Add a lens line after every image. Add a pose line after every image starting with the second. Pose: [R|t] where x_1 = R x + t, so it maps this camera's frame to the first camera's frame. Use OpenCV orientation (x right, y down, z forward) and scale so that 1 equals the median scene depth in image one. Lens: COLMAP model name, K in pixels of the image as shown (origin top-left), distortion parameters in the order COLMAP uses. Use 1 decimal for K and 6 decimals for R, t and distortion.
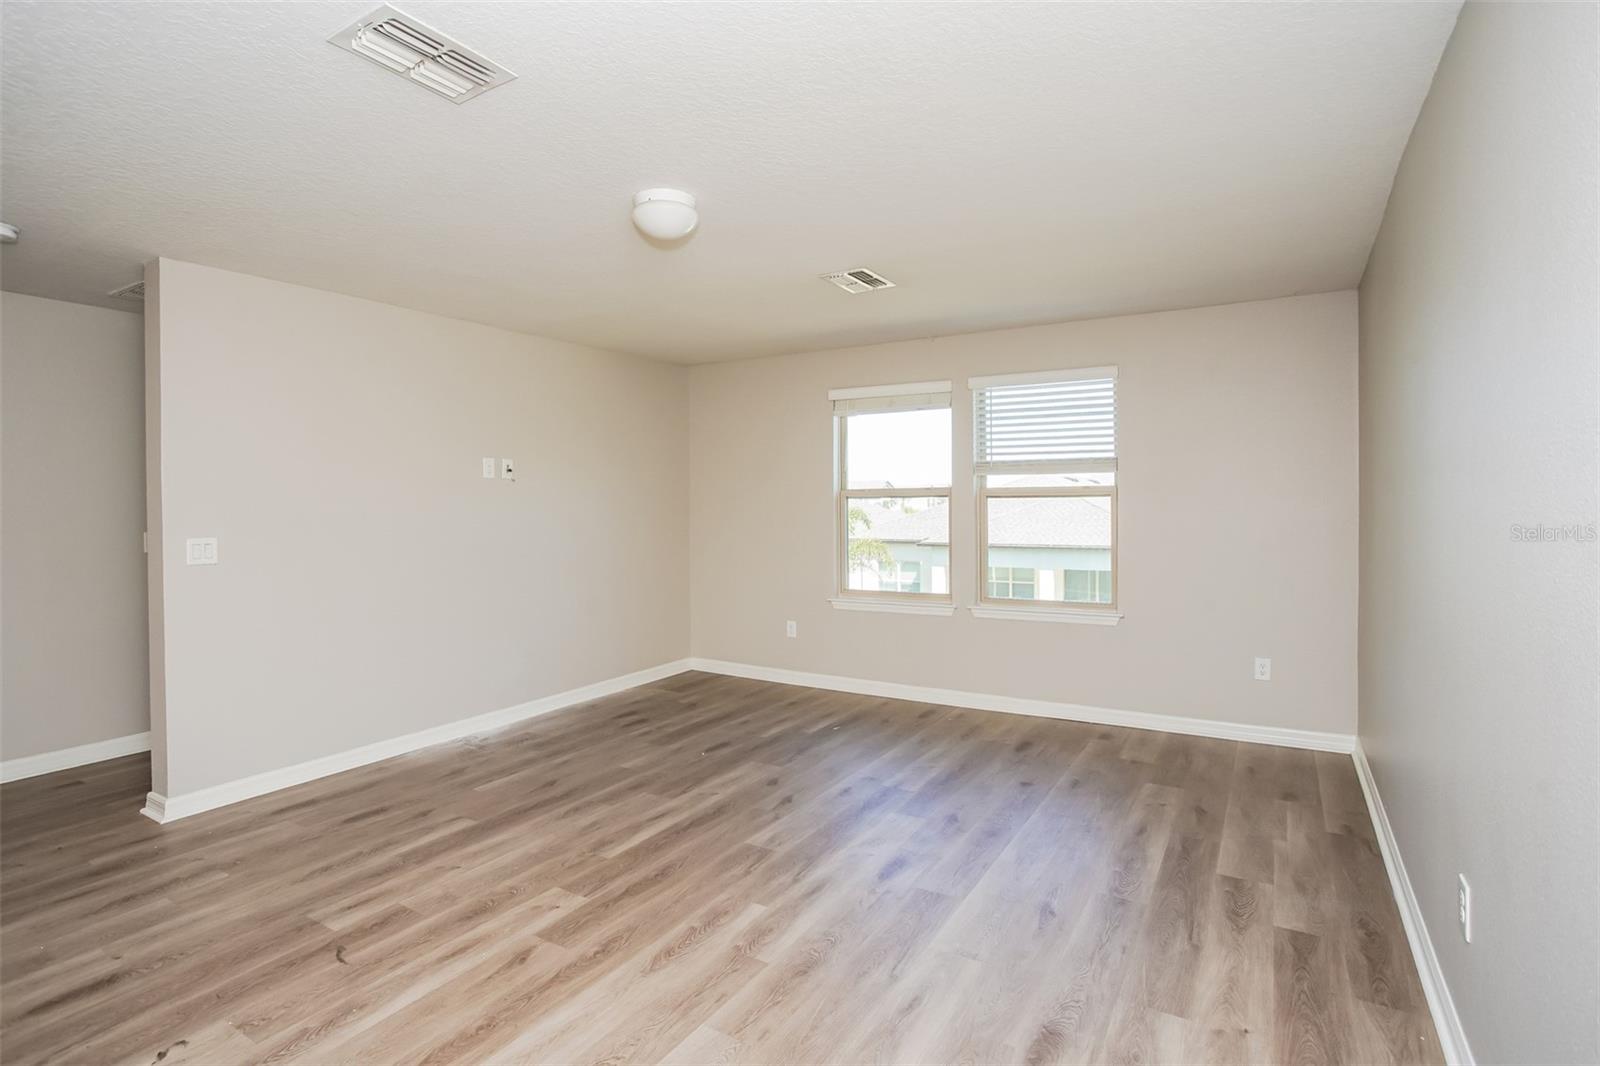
lens RADIAL K [[804.5, 0, 779.5], [0, 804.5, 522.3], [0, 0, 1]] dist [-0.040075, 0.010996]
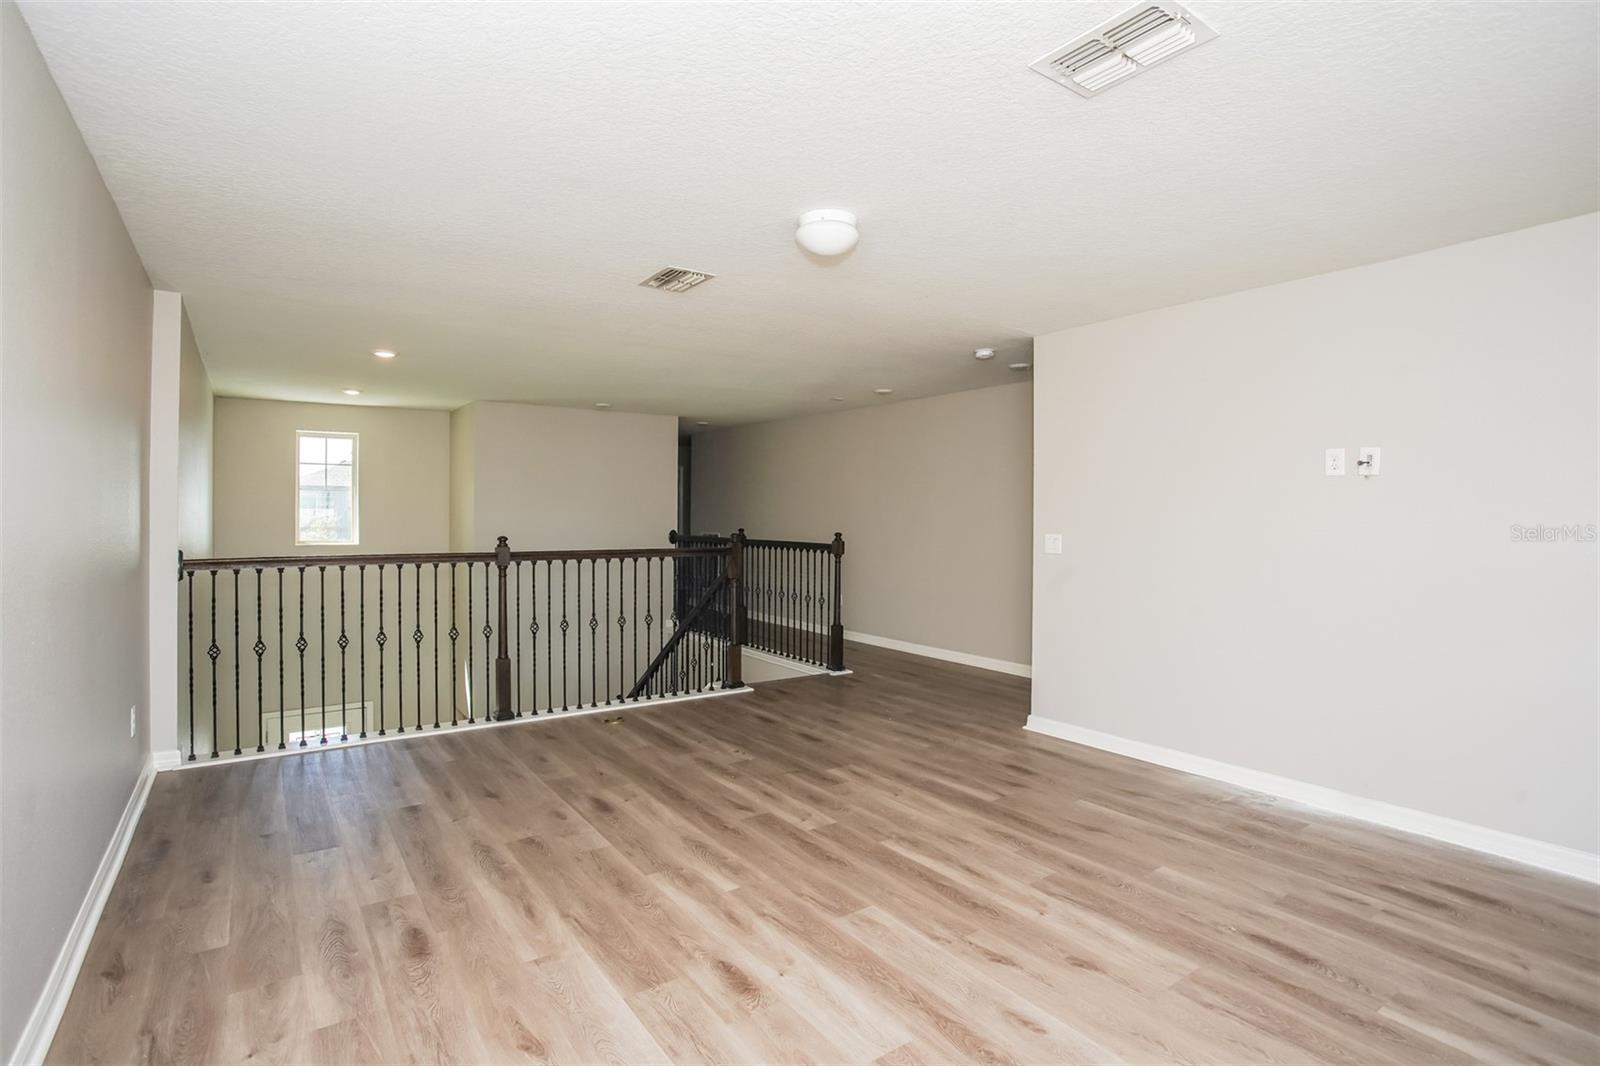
lens RADIAL K [[804.5, 0, 807.8], [0, 804.5, 530.7], [0, 0, 1]] dist [-0.040075, 0.010996]
pose [[-0.390572, 0.023875, -0.920263, 0.696023], [-0.022964, 0.999100, 0.035667, -0.024948], [0.920286, 0.035064, -0.389673, 1.153586]]
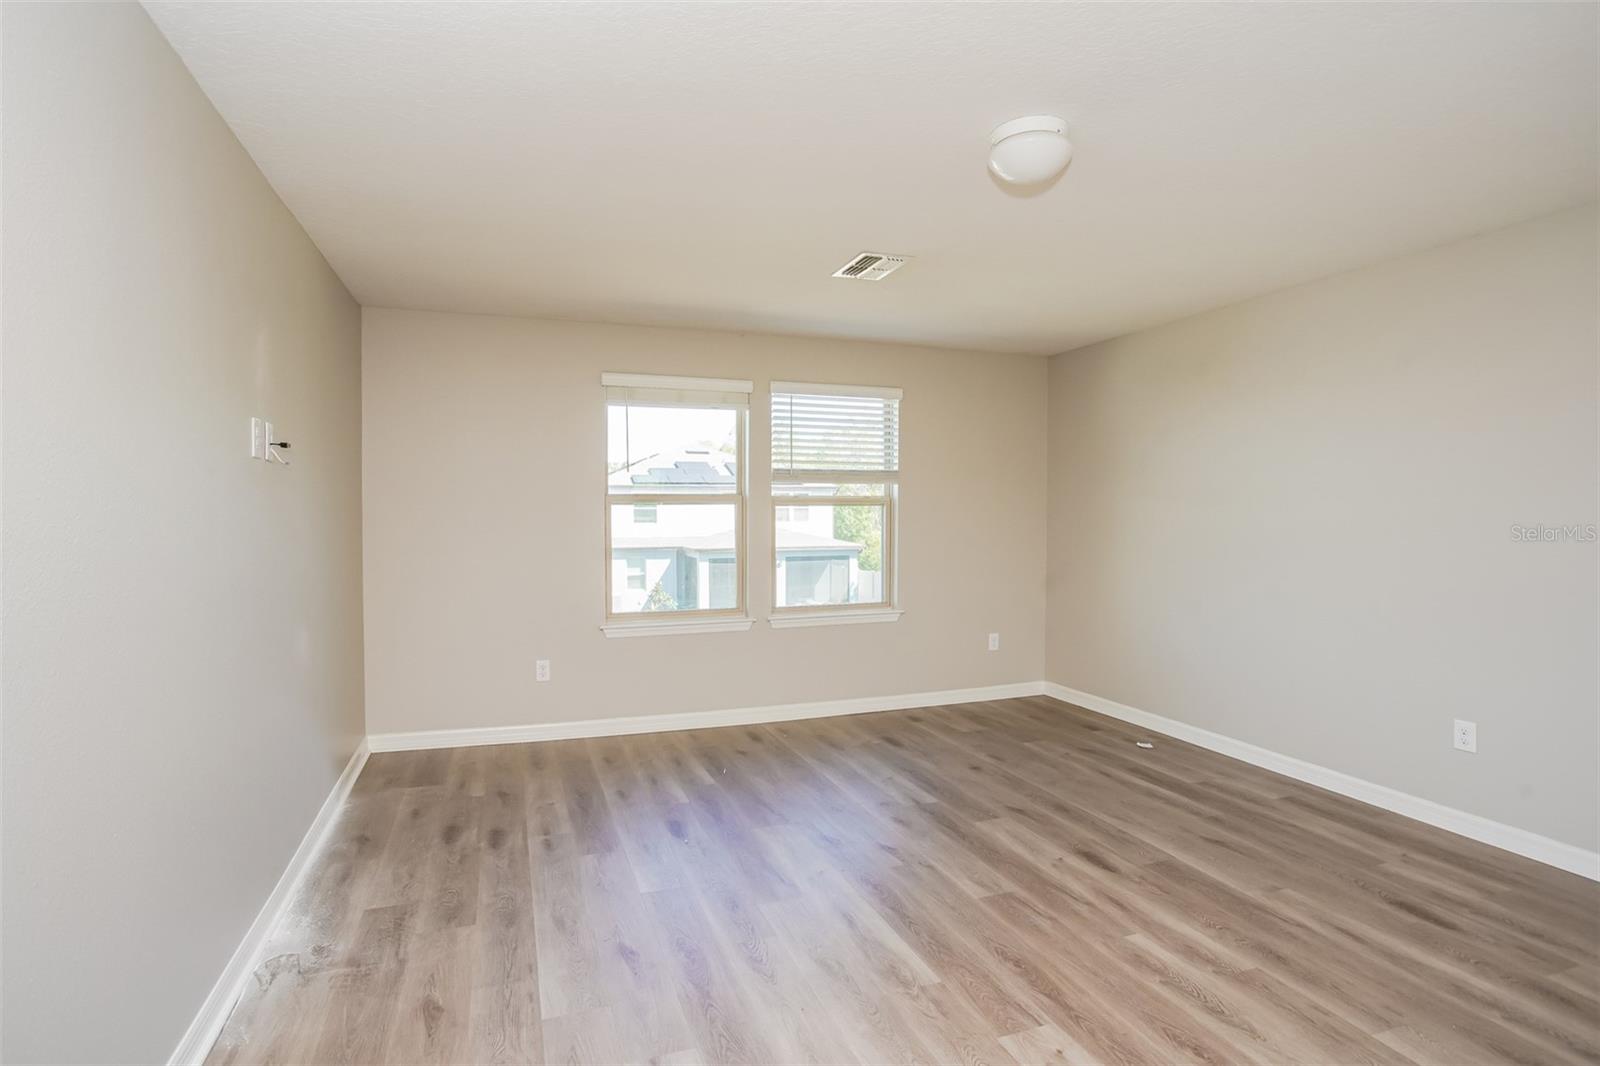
lens RADIAL K [[804.5, 0, 804.5], [0, 804.5, 517.4], [0, 0, 1]] dist [-0.040075, 0.010996]
pose [[0.614539, 0.005498, 0.788867, -0.763537], [0.015846, 0.999688, -0.019312, 0.006100], [-0.788727, 0.024368, 0.614260, 0.562785]]
